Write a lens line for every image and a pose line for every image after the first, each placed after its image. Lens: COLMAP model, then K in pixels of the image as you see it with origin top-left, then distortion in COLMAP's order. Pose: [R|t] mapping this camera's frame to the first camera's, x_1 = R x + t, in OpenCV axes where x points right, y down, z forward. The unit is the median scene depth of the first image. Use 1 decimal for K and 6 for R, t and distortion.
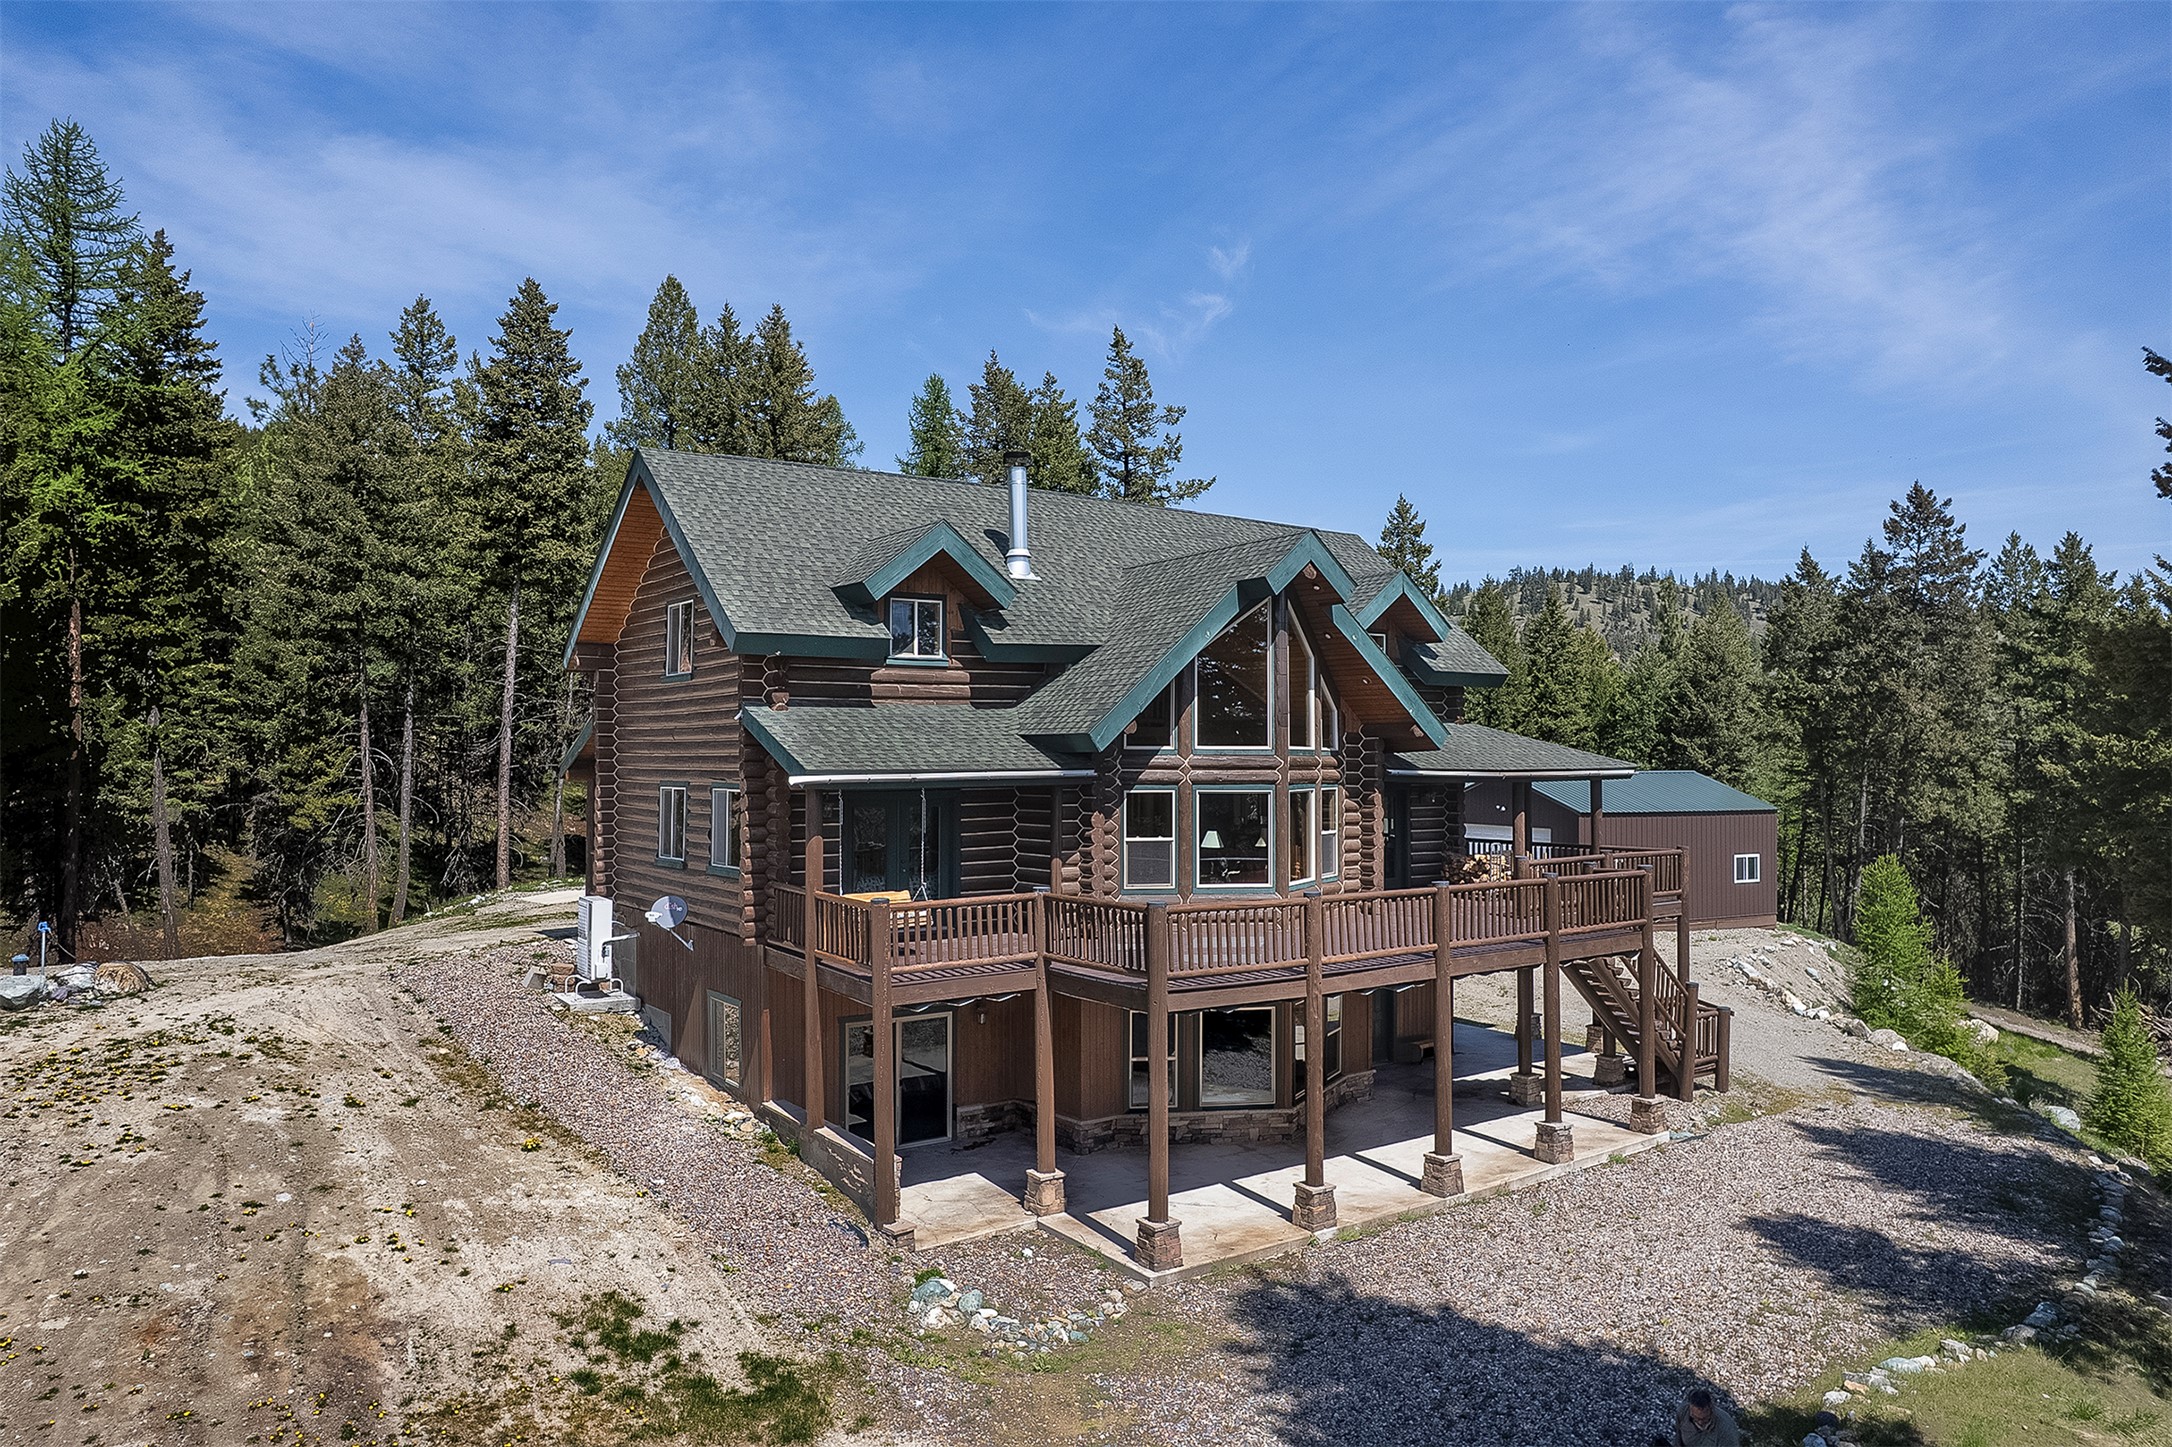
lens RADIAL K [[1429.6, 0, 1086.0], [0, 1429.6, 723.5], [0, 0, 1]] dist [-0.051363, -0.000661]
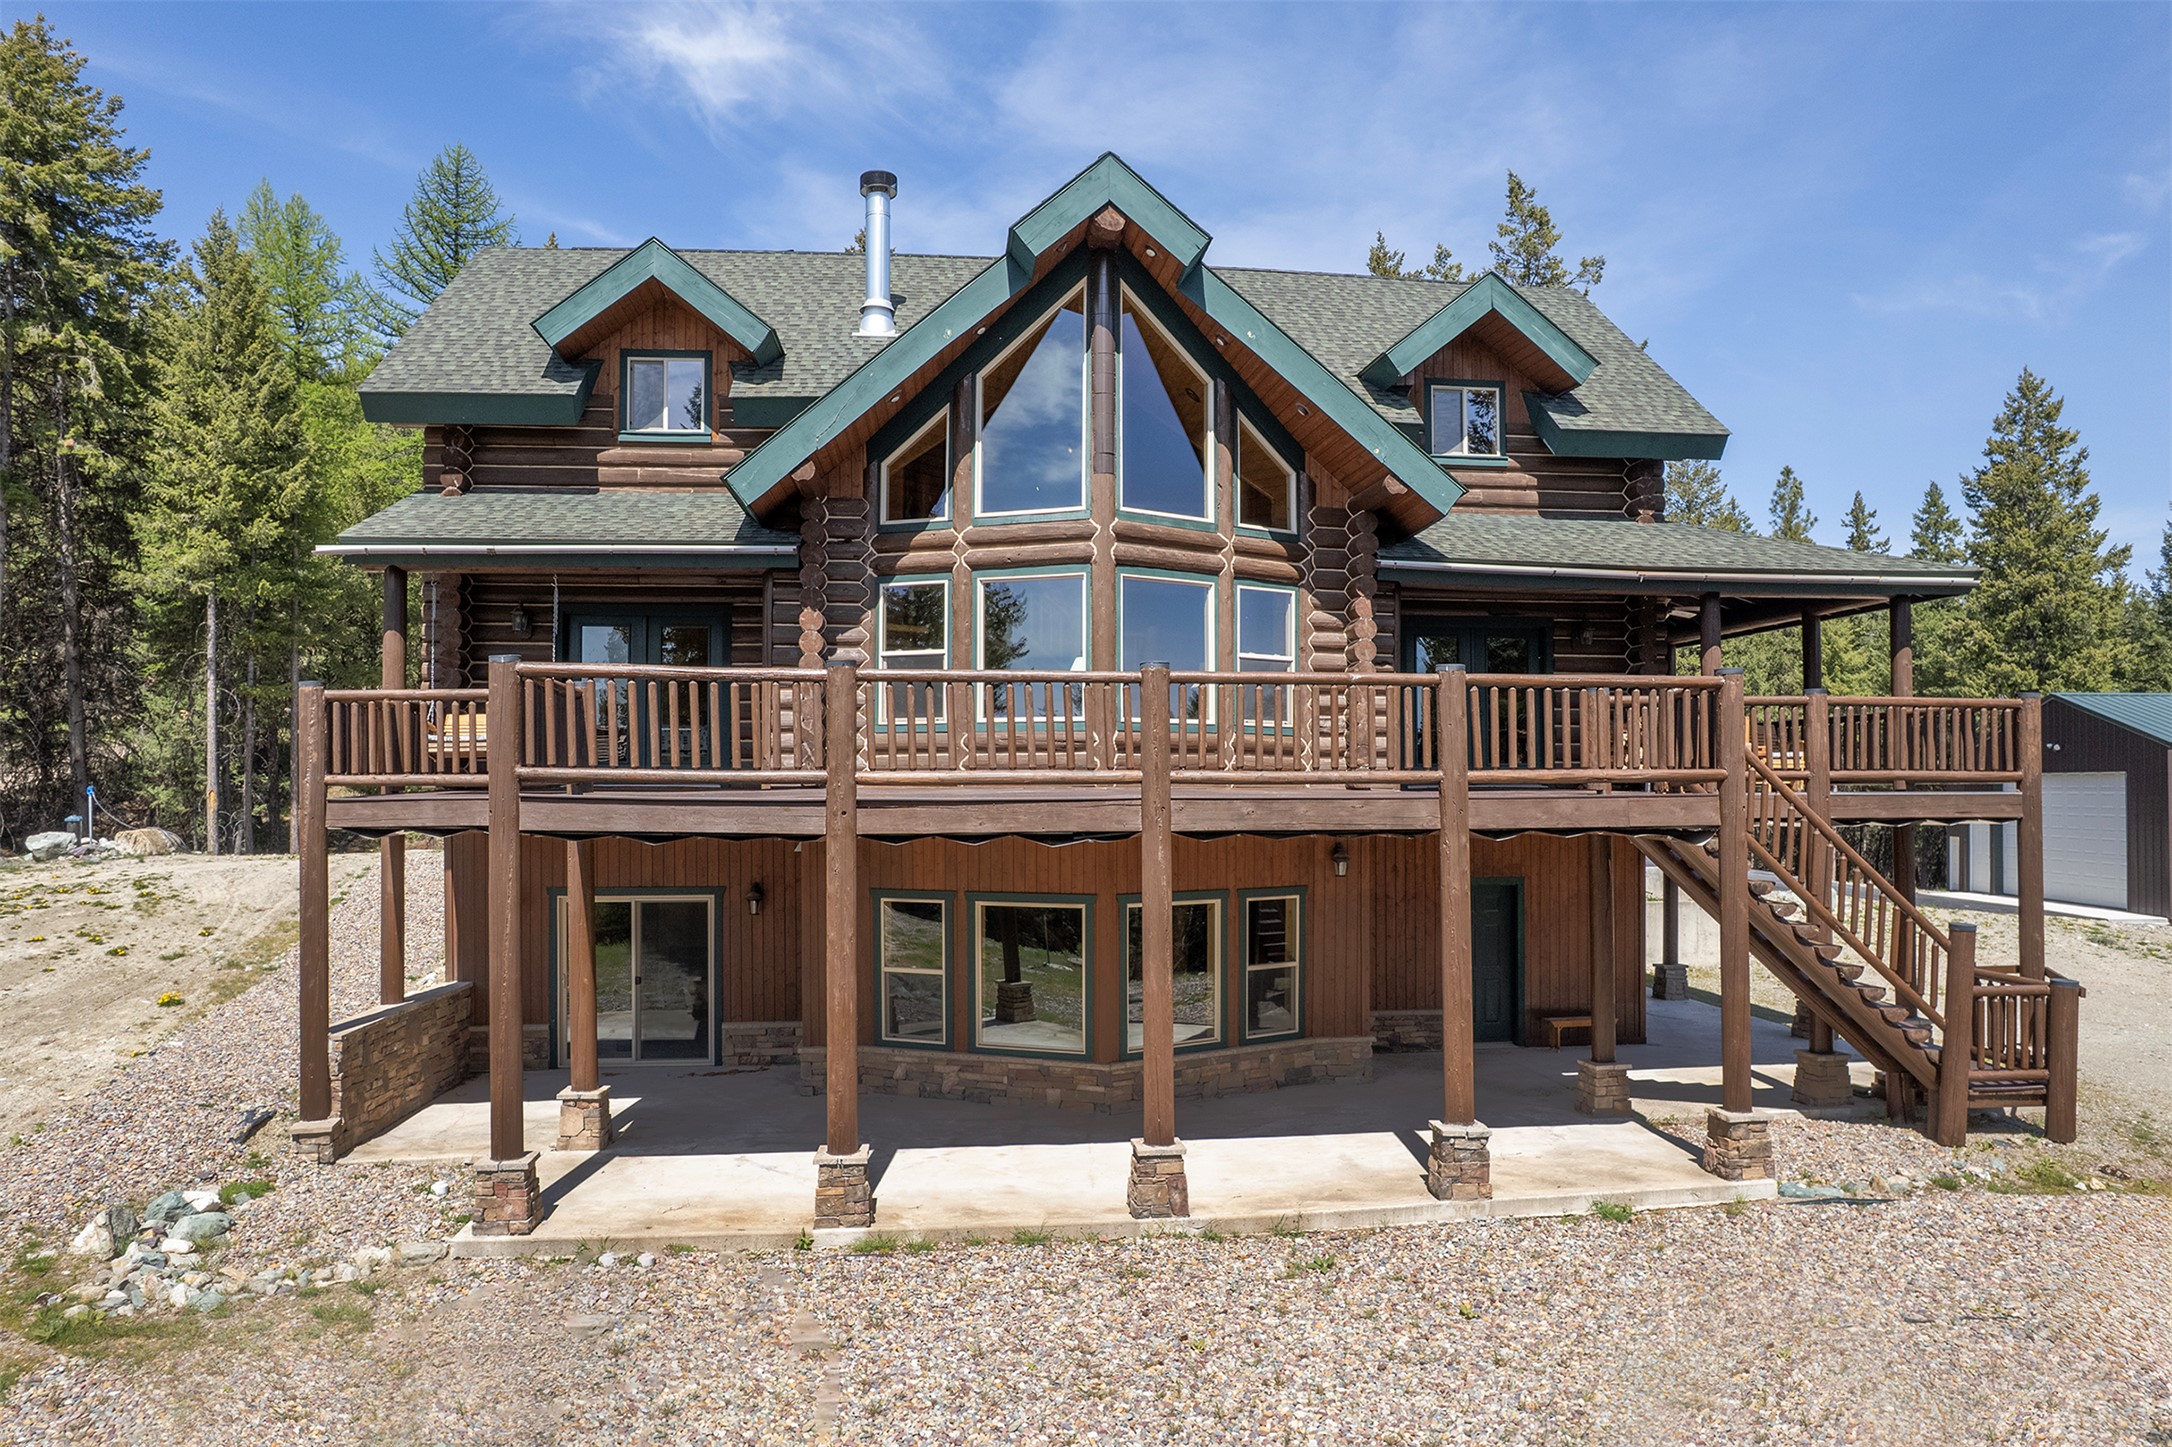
lens RADIAL K [[1413.5, 0, 1076.1], [0, 1413.5, 754.0], [0, 0, 1]] dist [-0.037241, 0.002636]
pose [[0.881090, -0.012020, -0.472796, 0.393551], [0.012082, 0.999923, -0.002906, 0.120207], [0.472794, -0.003152, 0.881167, 0.393036]]
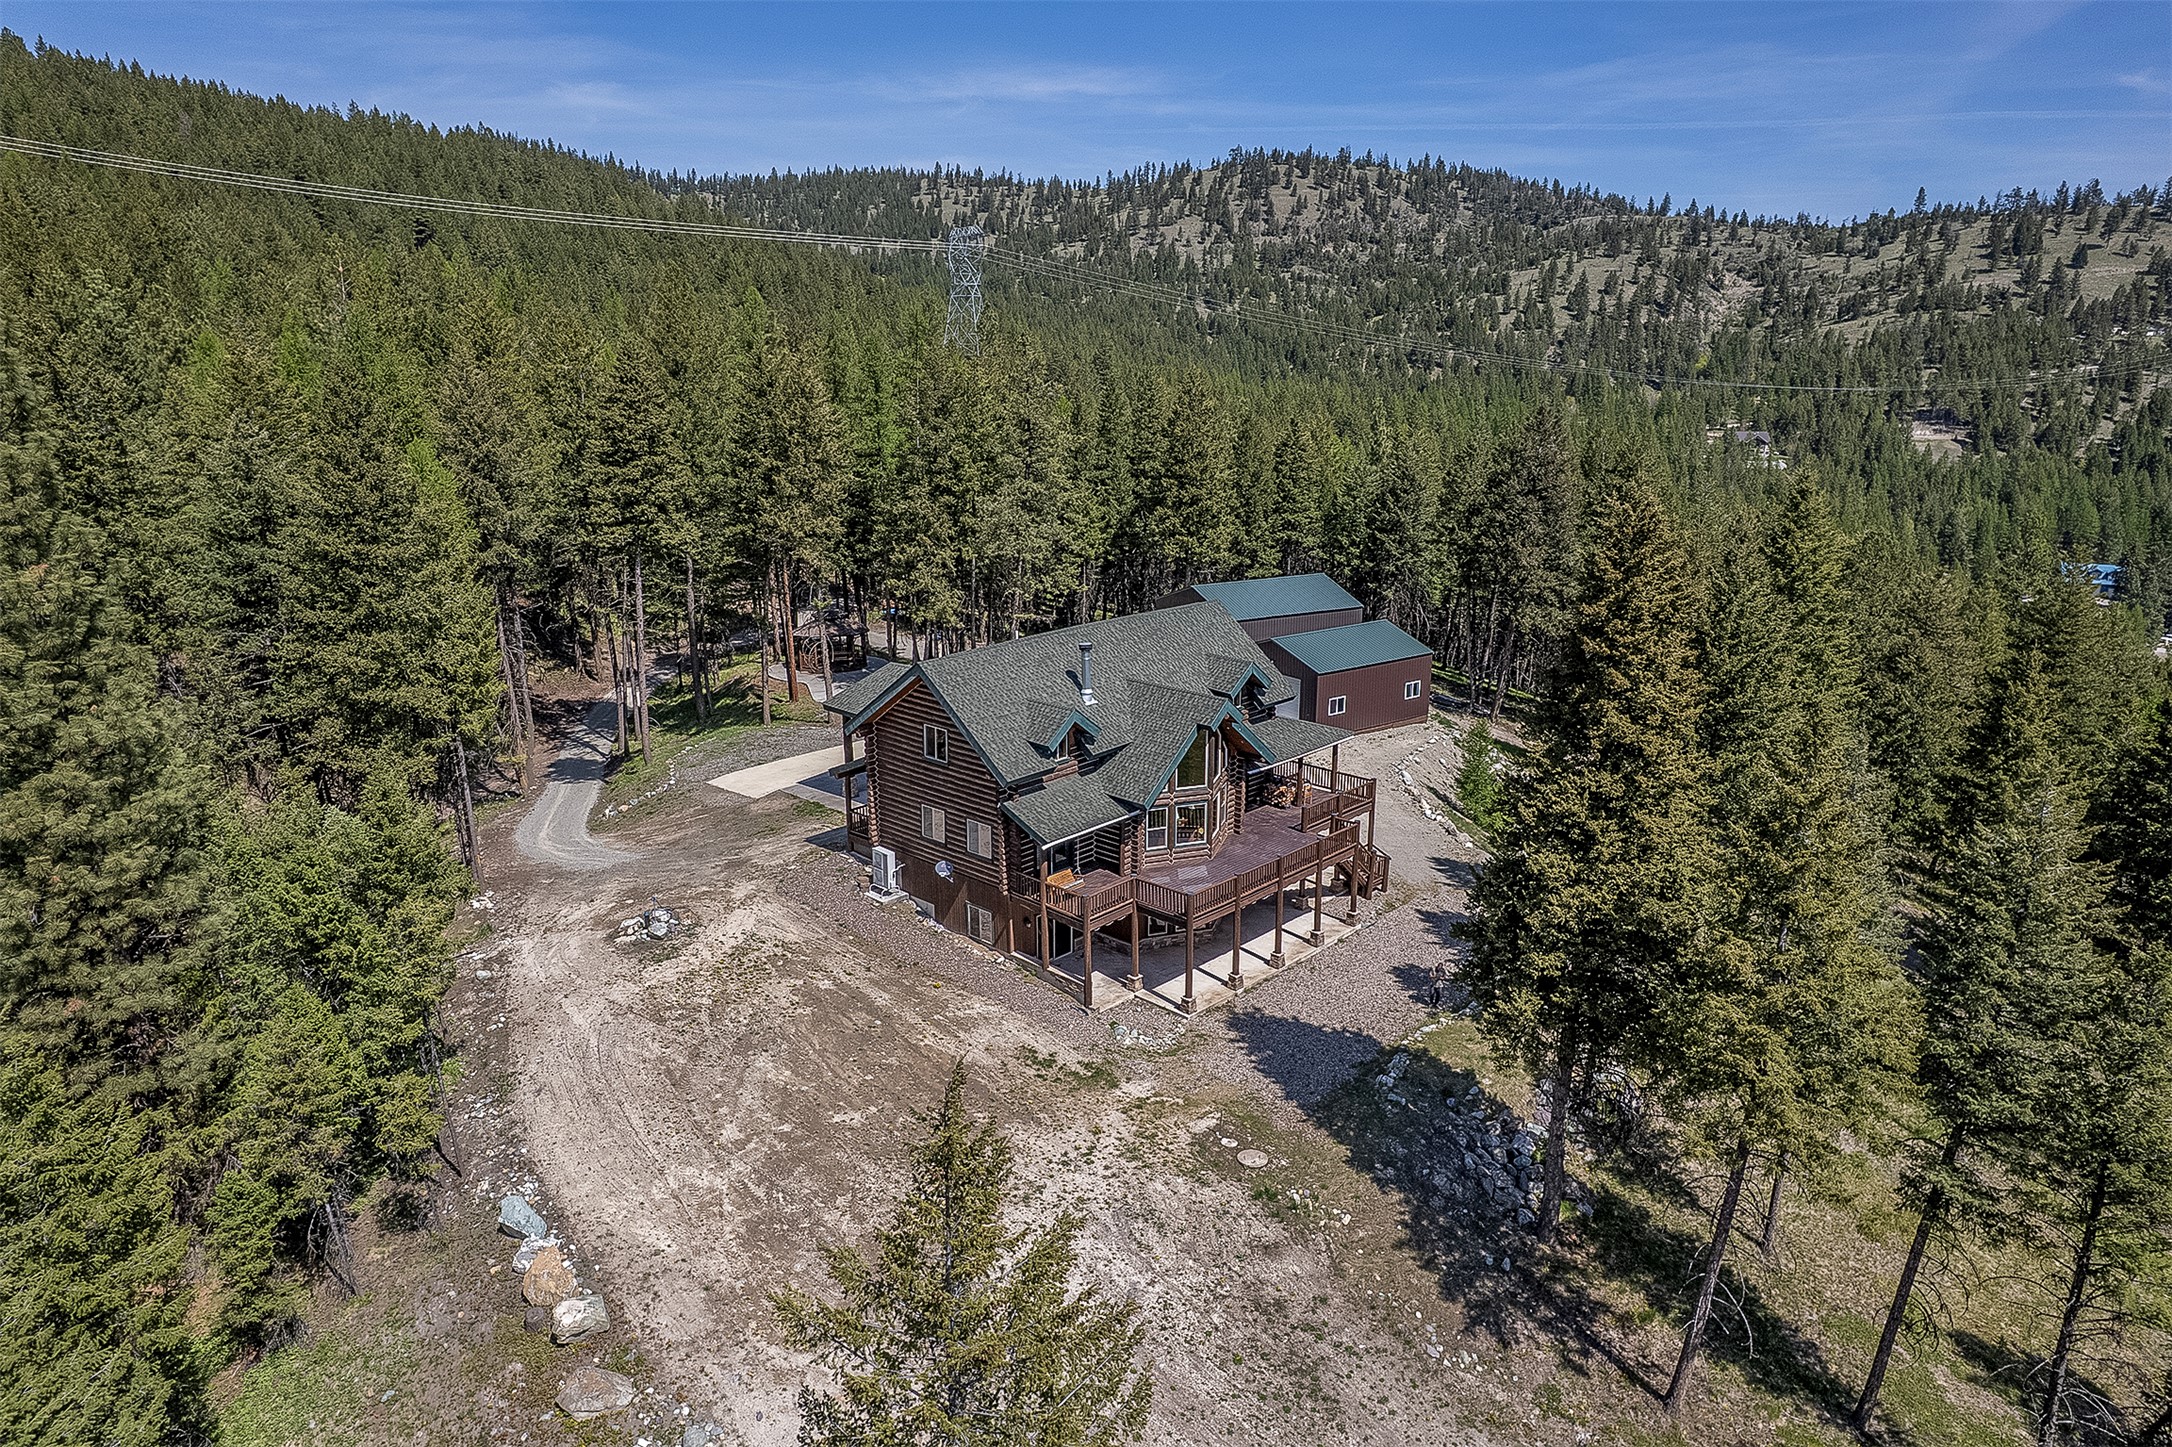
lens RADIAL K [[1413.5, 0, 1076.1], [0, 1413.5, 754.0], [0, 0, 1]] dist [-0.037241, 0.002636]
pose [[0.981971, -0.063602, 0.178010, -0.449237], [0.005593, 0.951060, 0.308956, -0.689320], [-0.188948, -0.302390, 0.934269, -1.012004]]
